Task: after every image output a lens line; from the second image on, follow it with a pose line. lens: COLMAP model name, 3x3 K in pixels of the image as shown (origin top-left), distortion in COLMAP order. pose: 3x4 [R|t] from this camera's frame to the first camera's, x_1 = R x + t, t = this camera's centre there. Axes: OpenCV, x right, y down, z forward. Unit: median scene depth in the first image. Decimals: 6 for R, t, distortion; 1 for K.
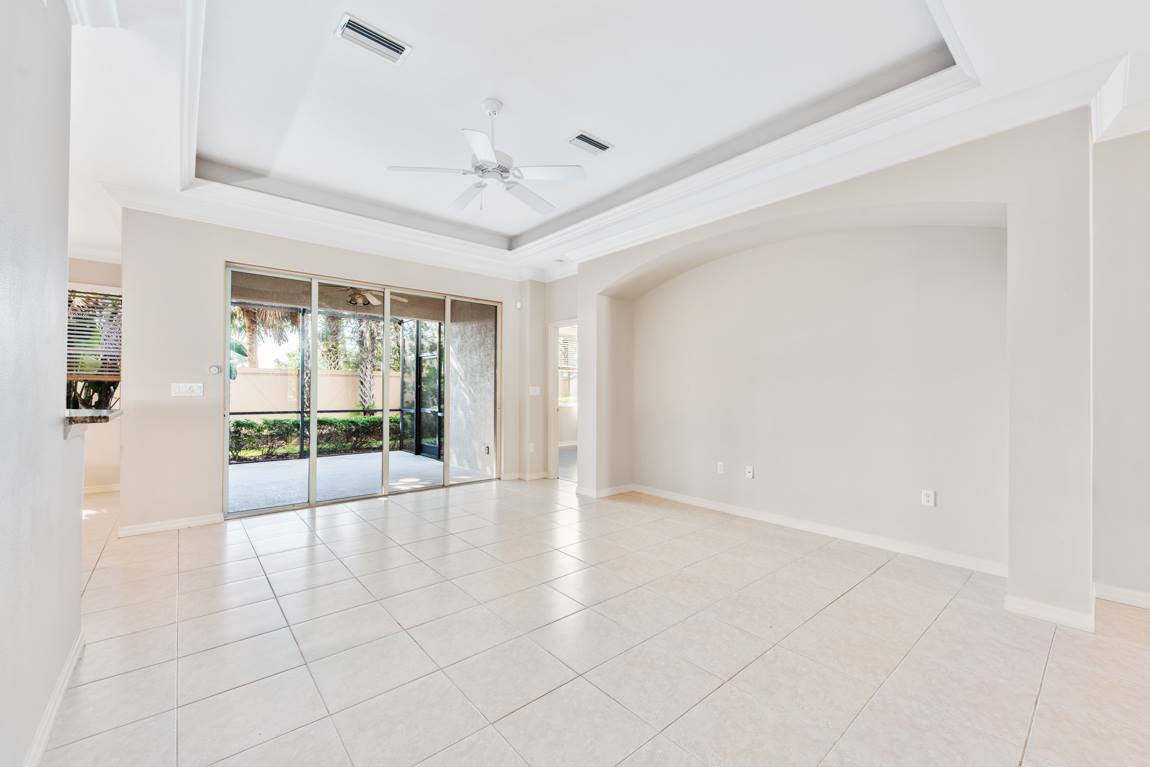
lens RADIAL K [[459.6, 0, 580.4], [0, 459.6, 387.7], [0, 0, 1]] dist [0.006684, -0.003747]
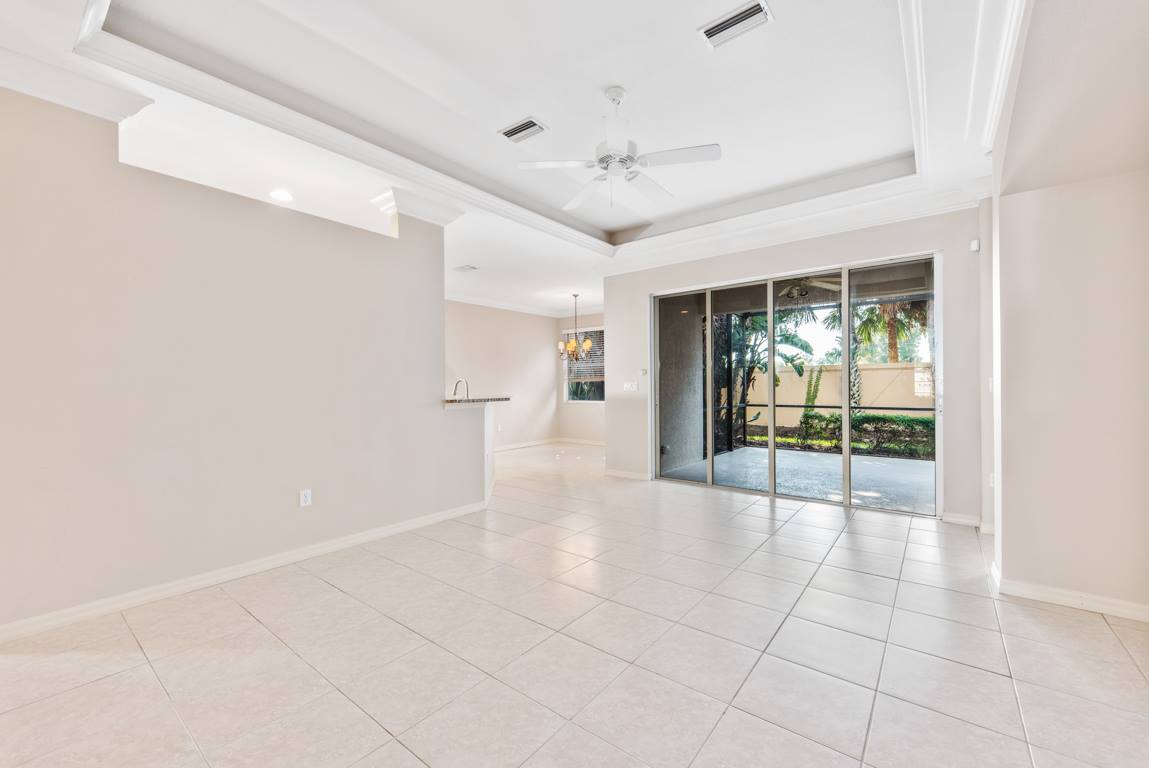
lens RADIAL K [[459.2, 0, 581.0], [0, 459.2, 388.4], [0, 0, 1]] dist [0.006684, -0.003747]
pose [[0.195842, -0.003133, -0.980630, 0.270768], [0.014918, 0.999889, -0.000215, 0.003629], [0.980522, -0.014587, 0.195867, 0.262158]]
